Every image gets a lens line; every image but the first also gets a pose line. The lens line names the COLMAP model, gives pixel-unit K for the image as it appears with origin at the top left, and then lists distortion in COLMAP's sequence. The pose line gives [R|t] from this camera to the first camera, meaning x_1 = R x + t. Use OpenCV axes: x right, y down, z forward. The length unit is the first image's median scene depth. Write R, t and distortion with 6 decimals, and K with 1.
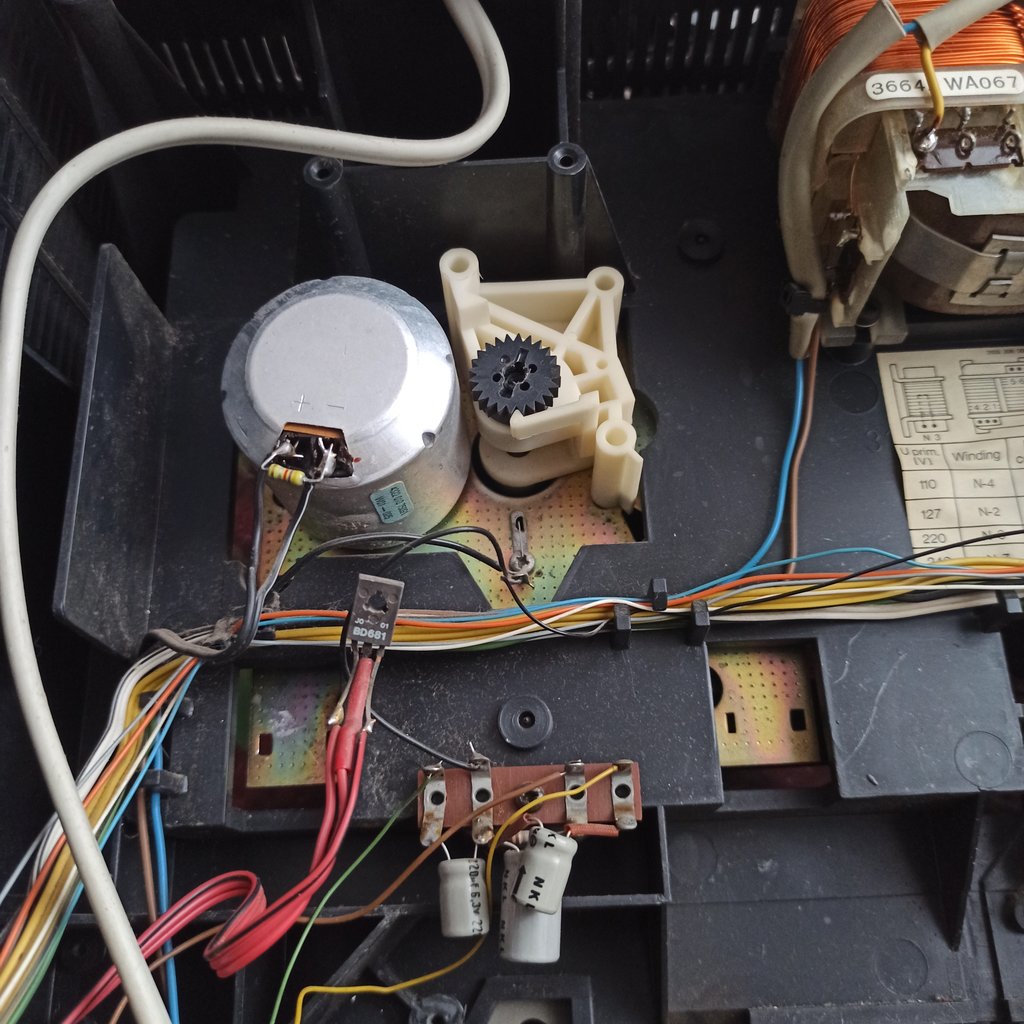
lens RADIAL K [[1052.2, 0, 512.1], [0, 1052.2, 532.9], [0, 0, 1]] dist [0.012829, 0.024626]
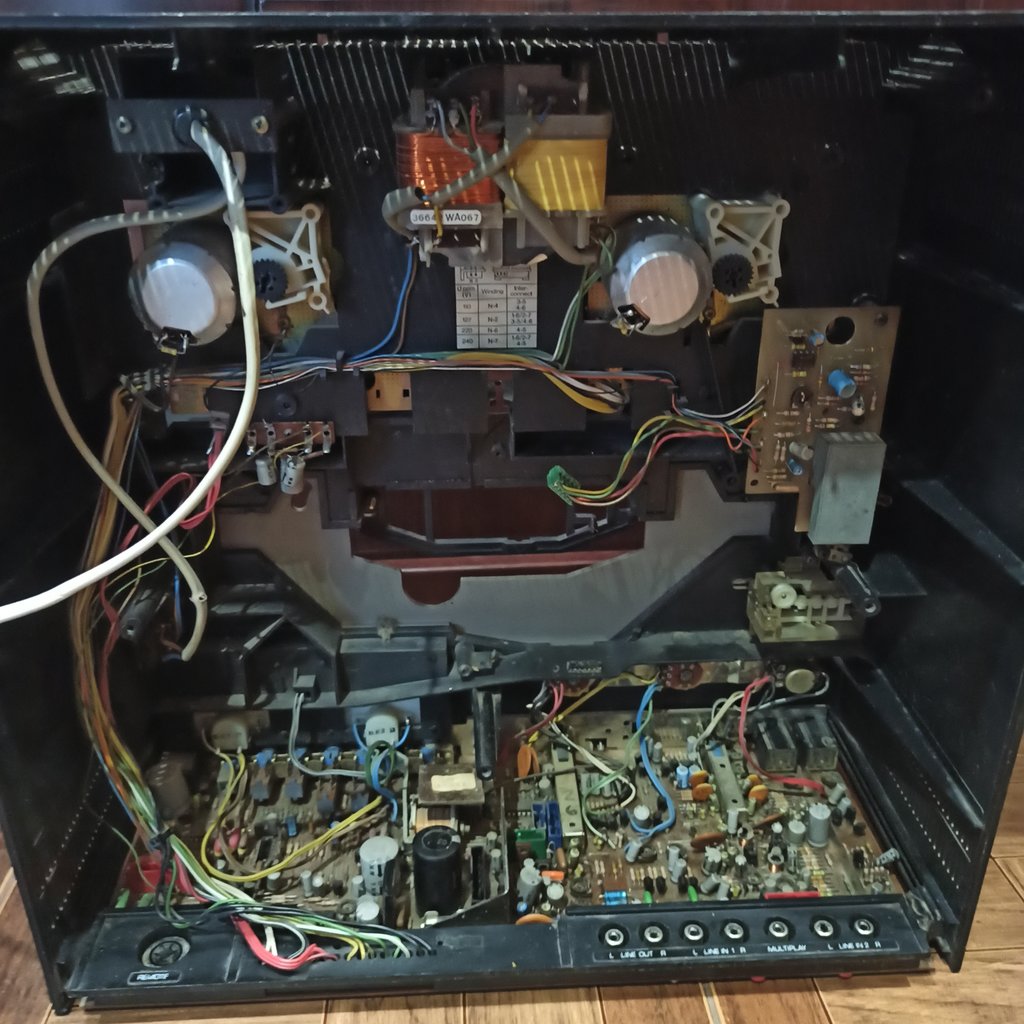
lens RADIAL K [[1052.2, 0, 512.1], [0, 1052.2, 532.9], [0, 0, 1]] dist [0.012829, 0.024626]
pose [[0.995155, -0.006359, 0.098112, 0.281566], [-0.068491, 0.671093, 0.738202, -1.390732], [-0.070536, -0.741346, 0.667406, -0.829048]]
